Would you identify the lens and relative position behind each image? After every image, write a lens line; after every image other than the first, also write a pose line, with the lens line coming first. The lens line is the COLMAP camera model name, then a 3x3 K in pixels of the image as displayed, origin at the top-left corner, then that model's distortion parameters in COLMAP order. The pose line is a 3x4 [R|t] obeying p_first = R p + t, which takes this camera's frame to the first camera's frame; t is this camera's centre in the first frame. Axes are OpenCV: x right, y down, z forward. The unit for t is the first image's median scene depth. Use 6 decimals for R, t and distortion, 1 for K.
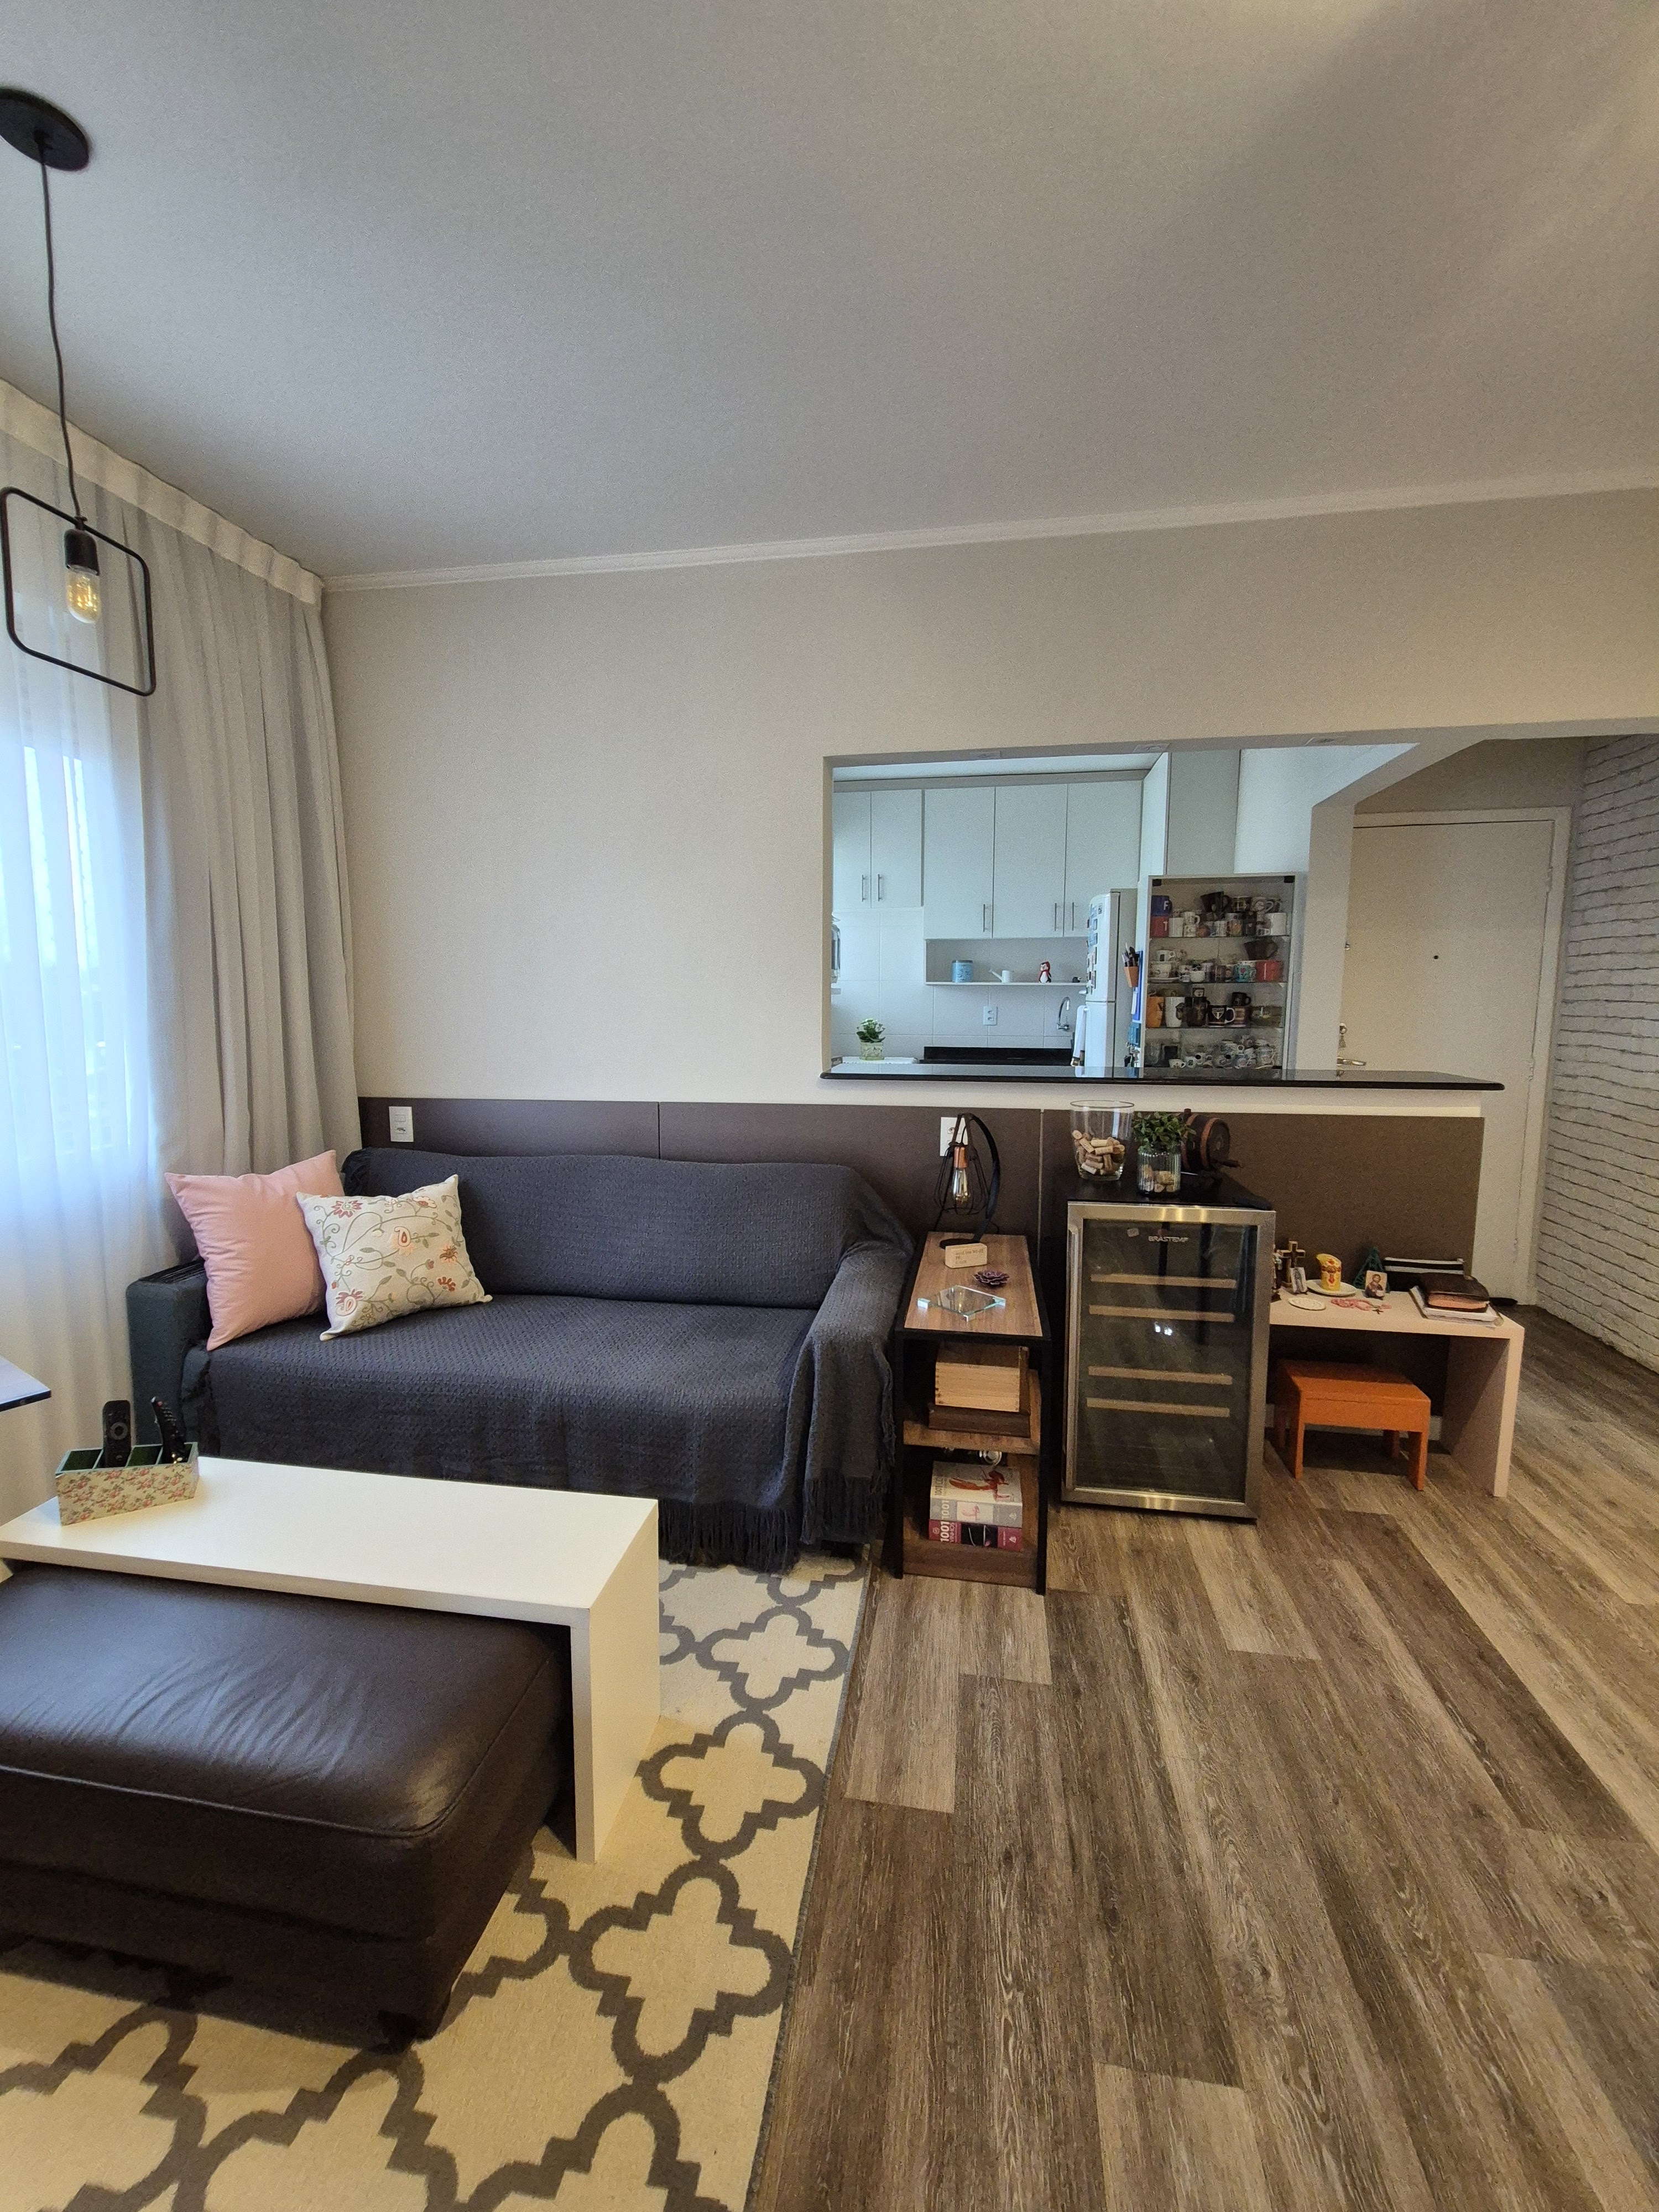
lens RADIAL K [[912.2, 0, 828.6], [0, 912.2, 1104.3], [0, 0, 1]] dist [-0.000163, 0.002505]
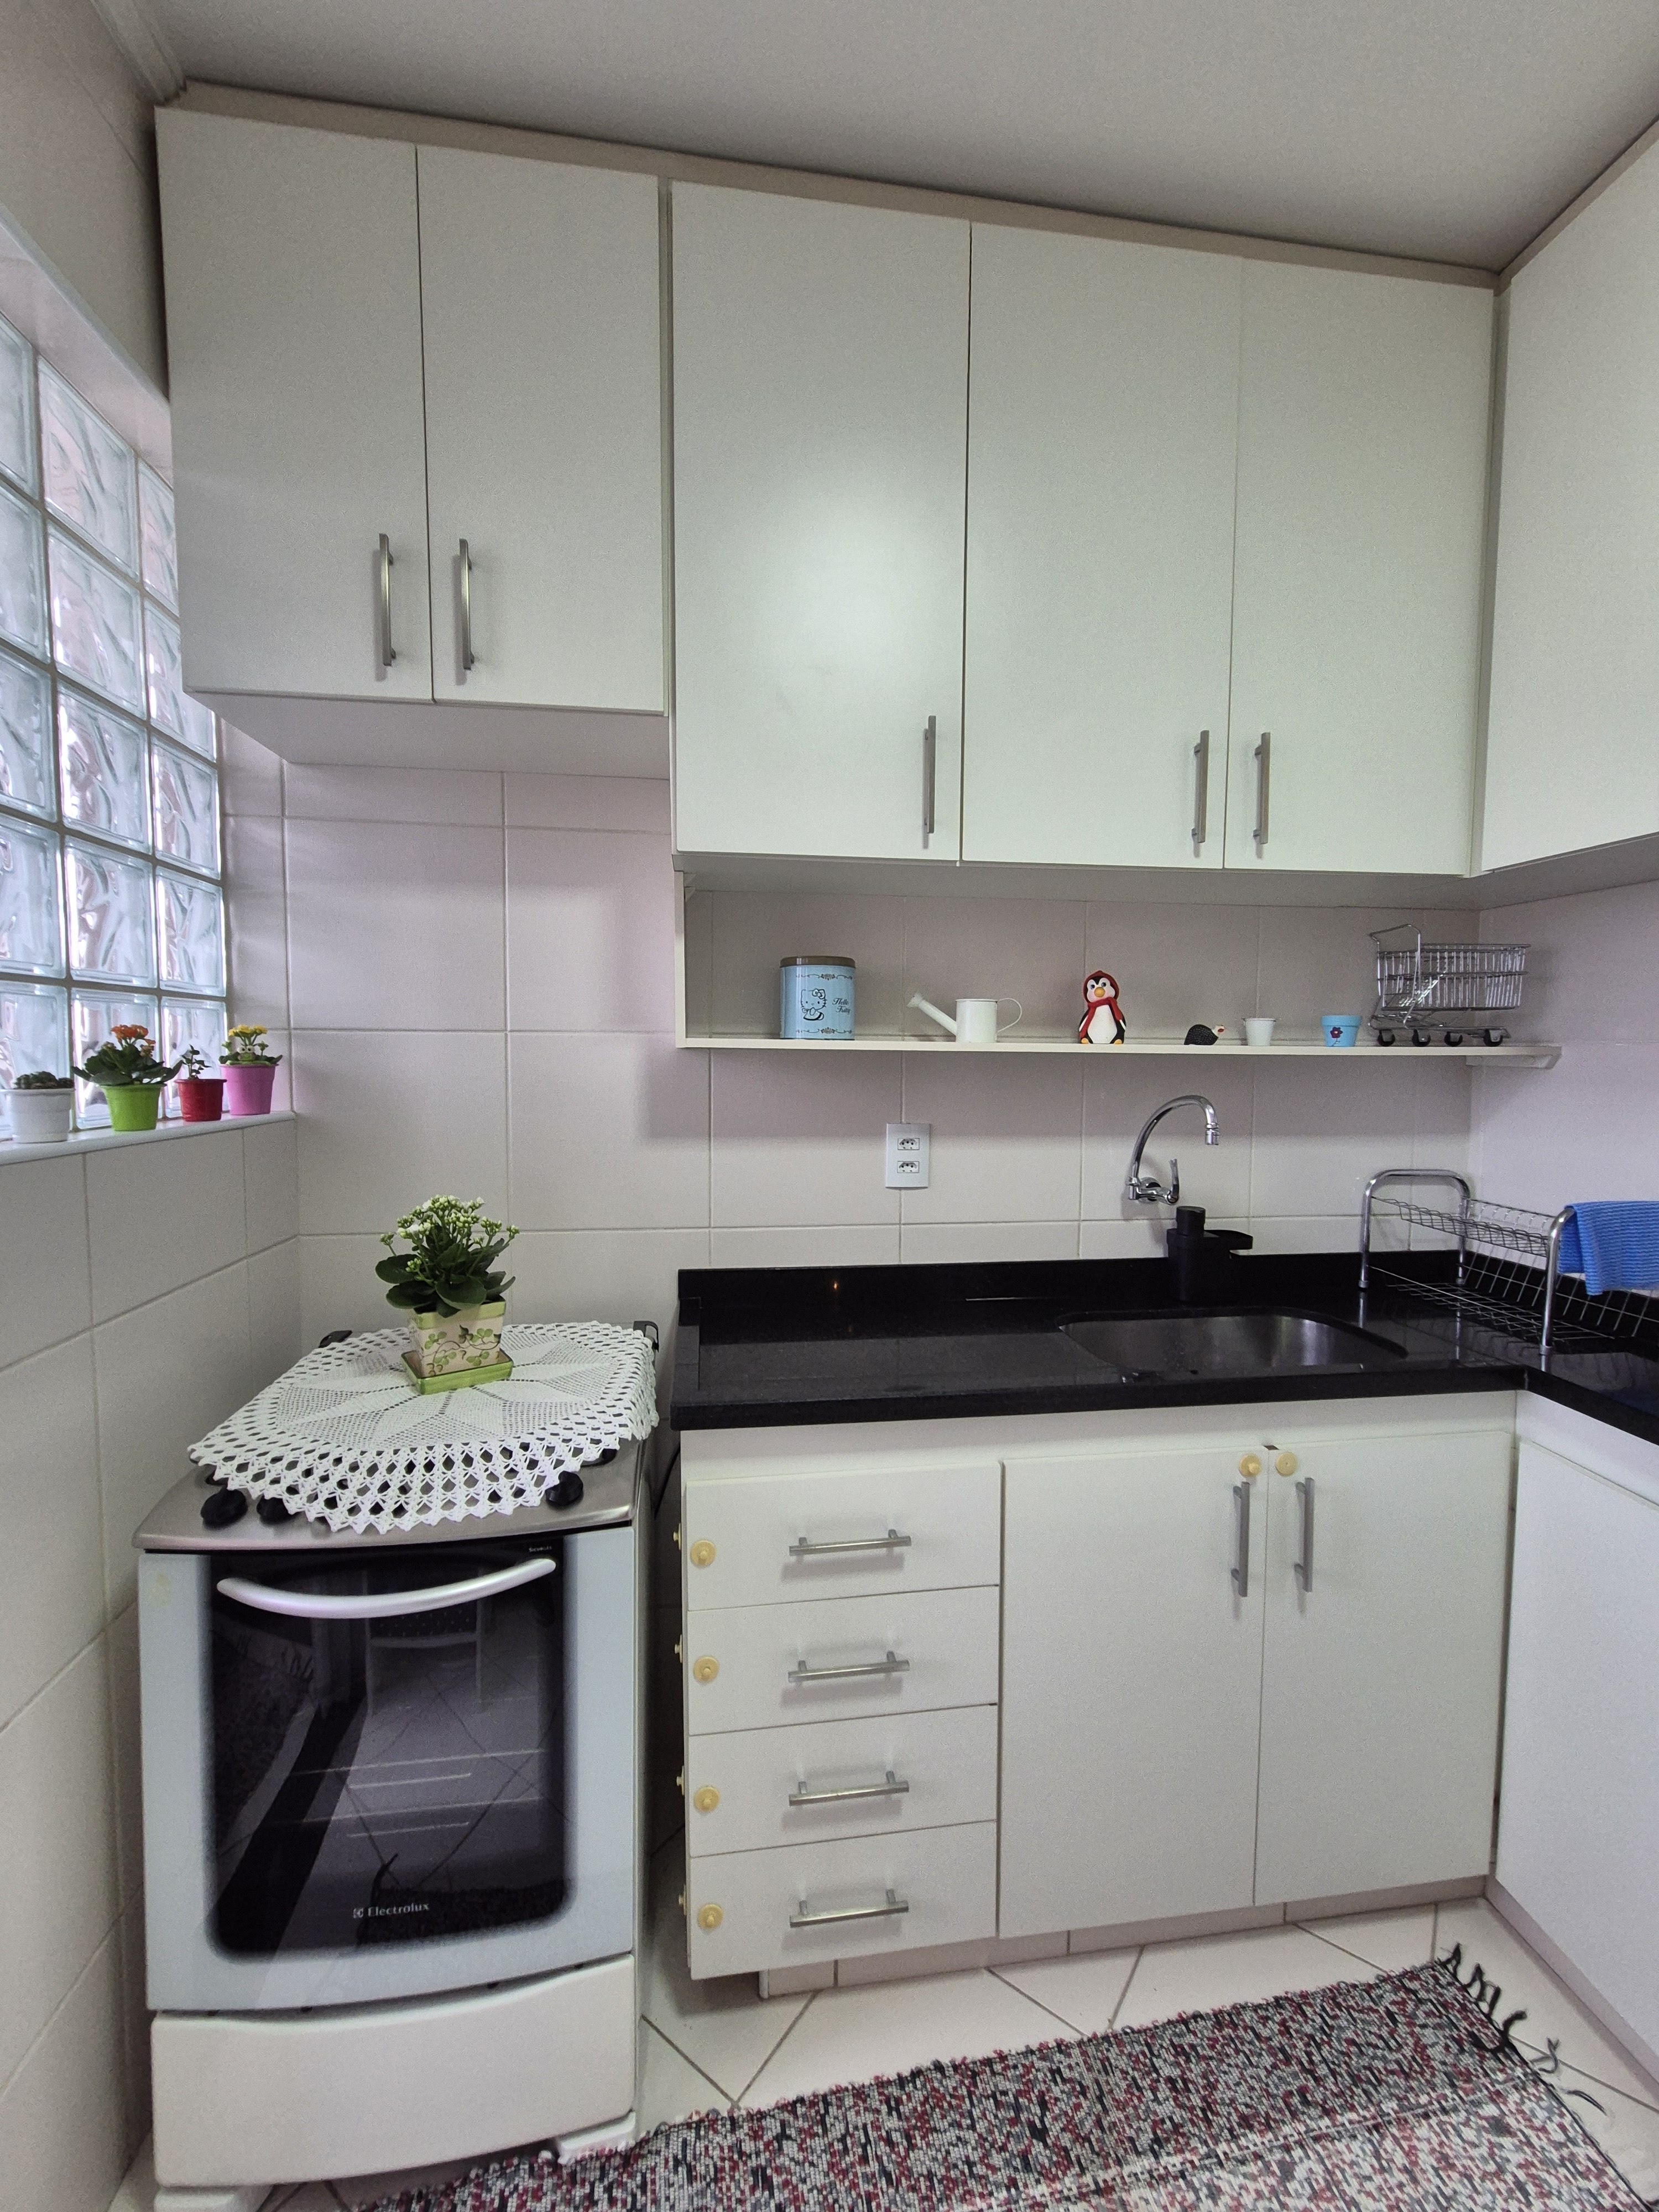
lens RADIAL K [[912.2, 0, 816.9], [0, 912.2, 1101.6], [0, 0, 1]] dist [-0.000163, 0.002505]
pose [[0.957145, -0.013199, 0.289310, 0.160688], [0.028986, 0.998311, -0.050353, -0.241774], [-0.288156, 0.056581, 0.955910, 1.768806]]
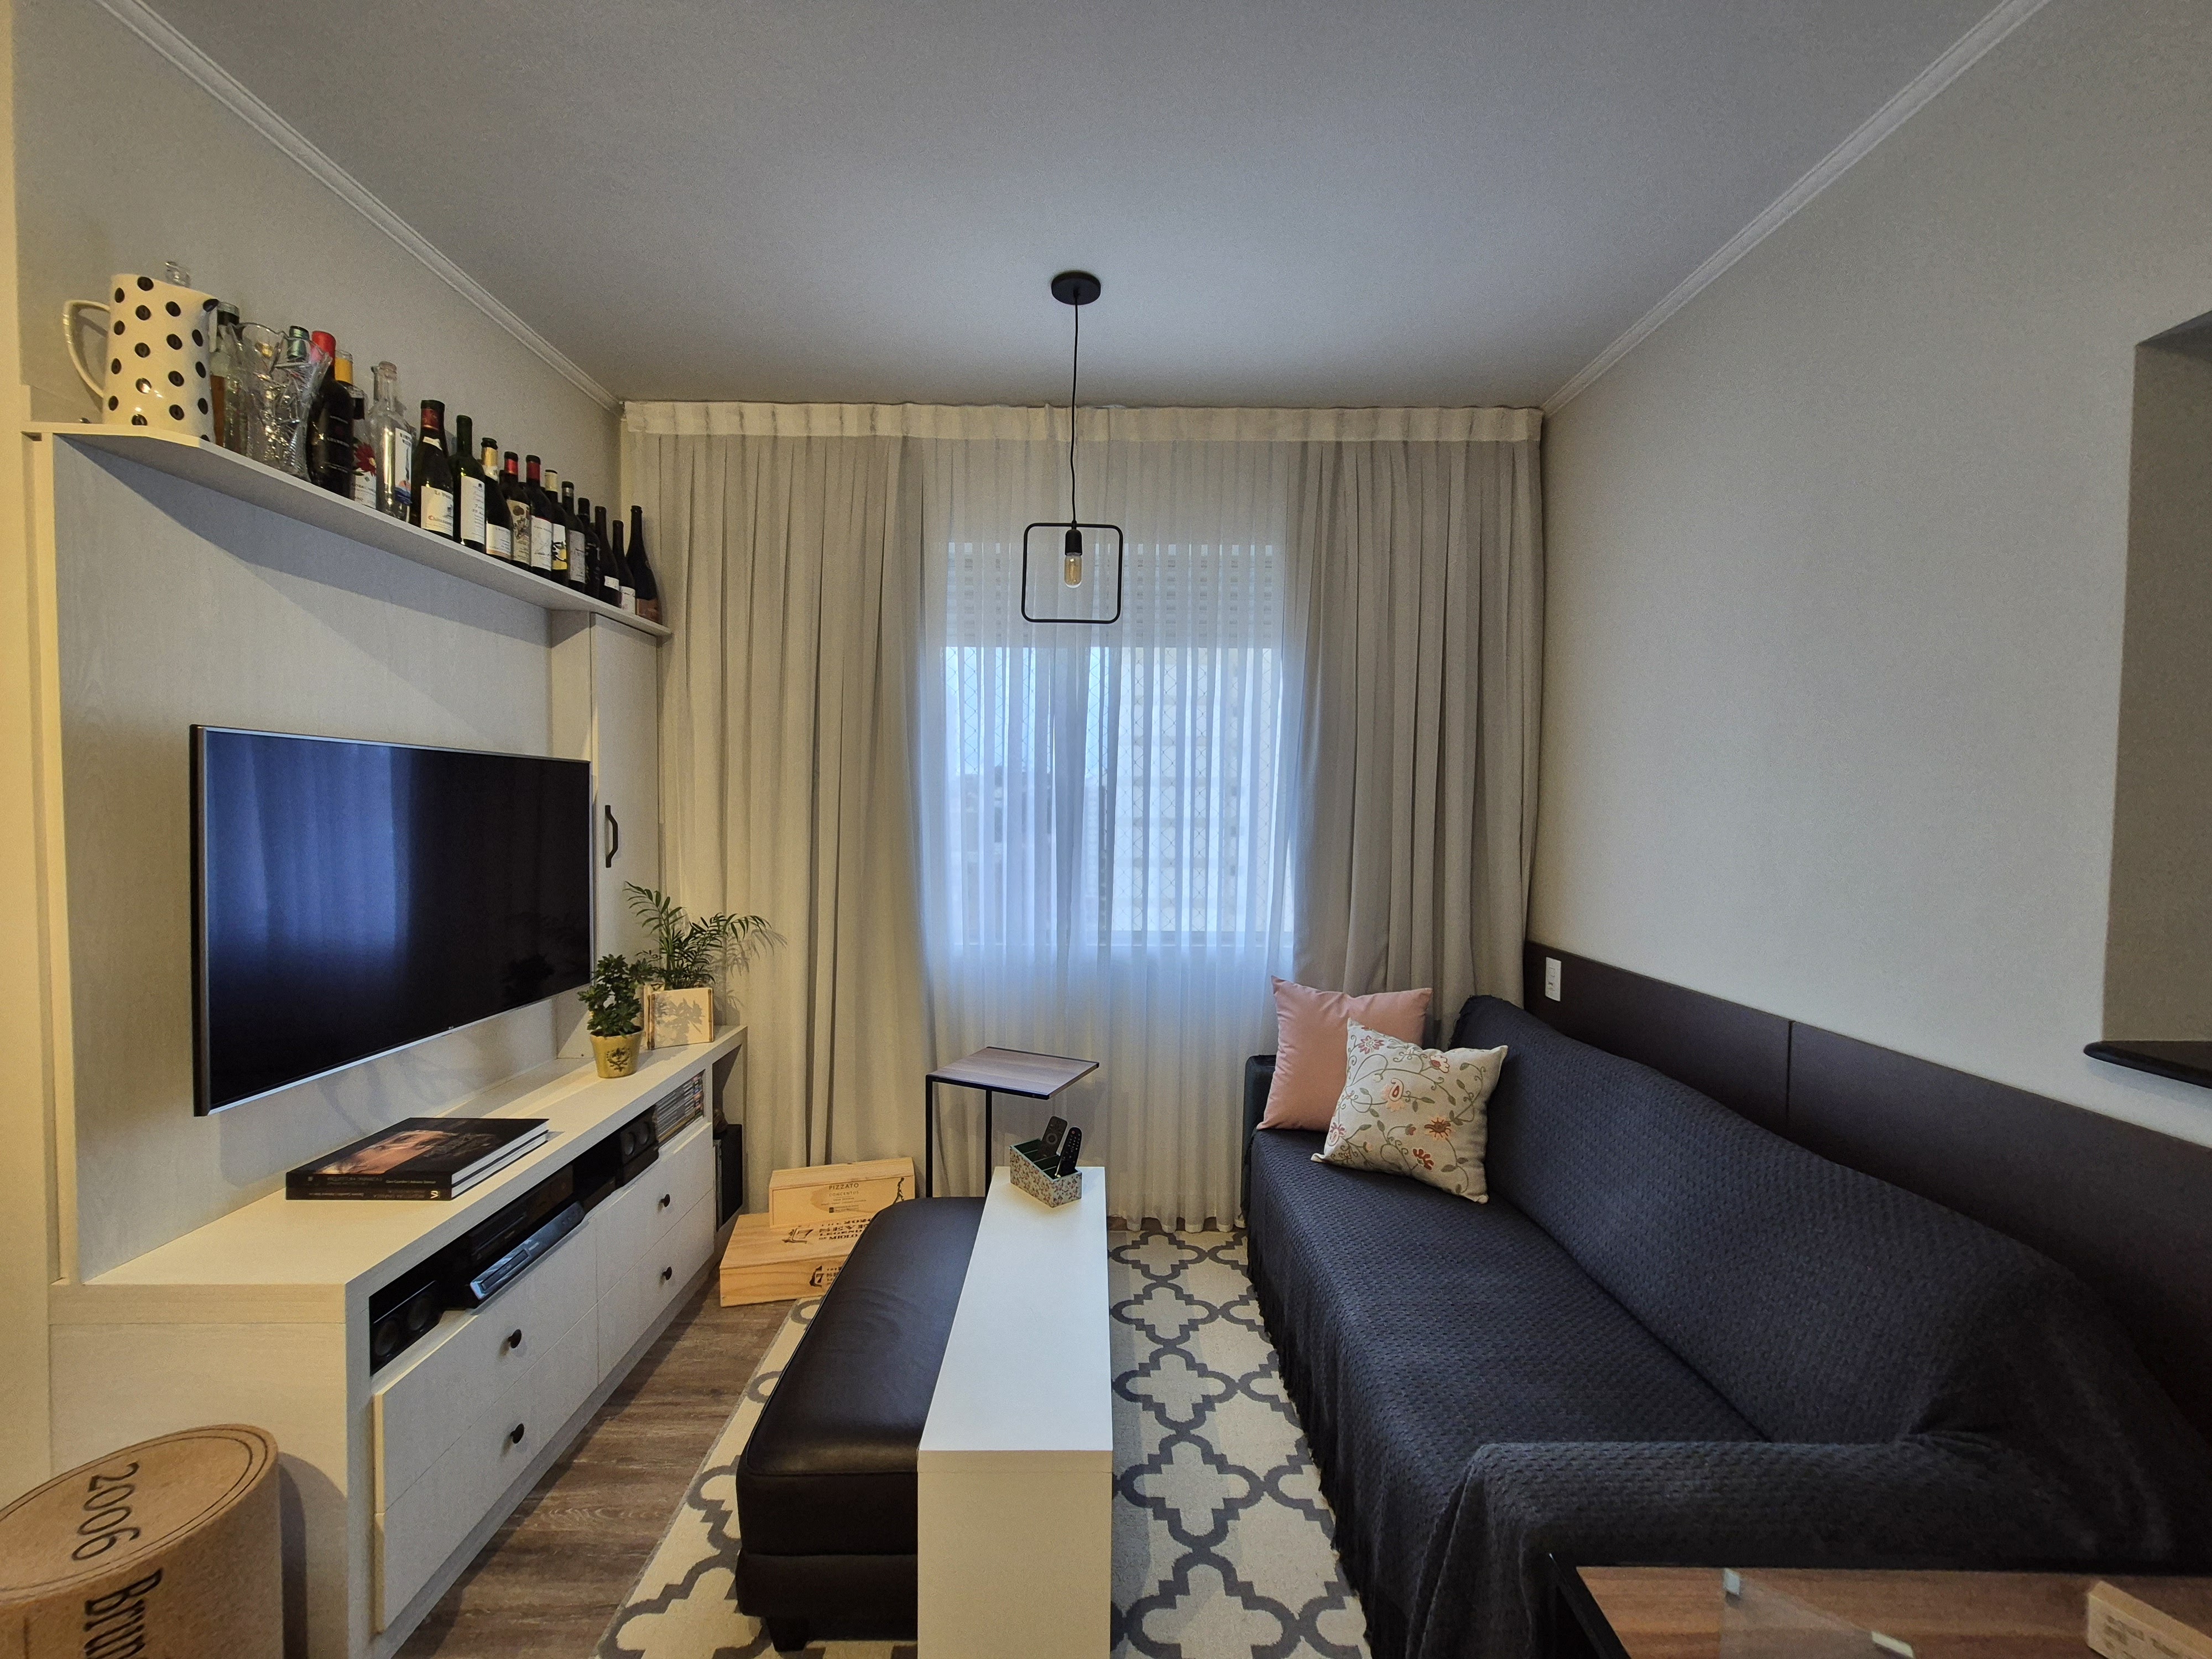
lens RADIAL K [[912.2, 0, 1102.8], [0, 912.2, 841.4], [0, 0, 1]] dist [-0.000163, 0.002505]
pose [[0.169370, 0.041207, -0.984691, 0.403214], [-0.123834, 0.992097, 0.020217, -0.092682], [0.977742, 0.118514, 0.173134, 0.504082]]
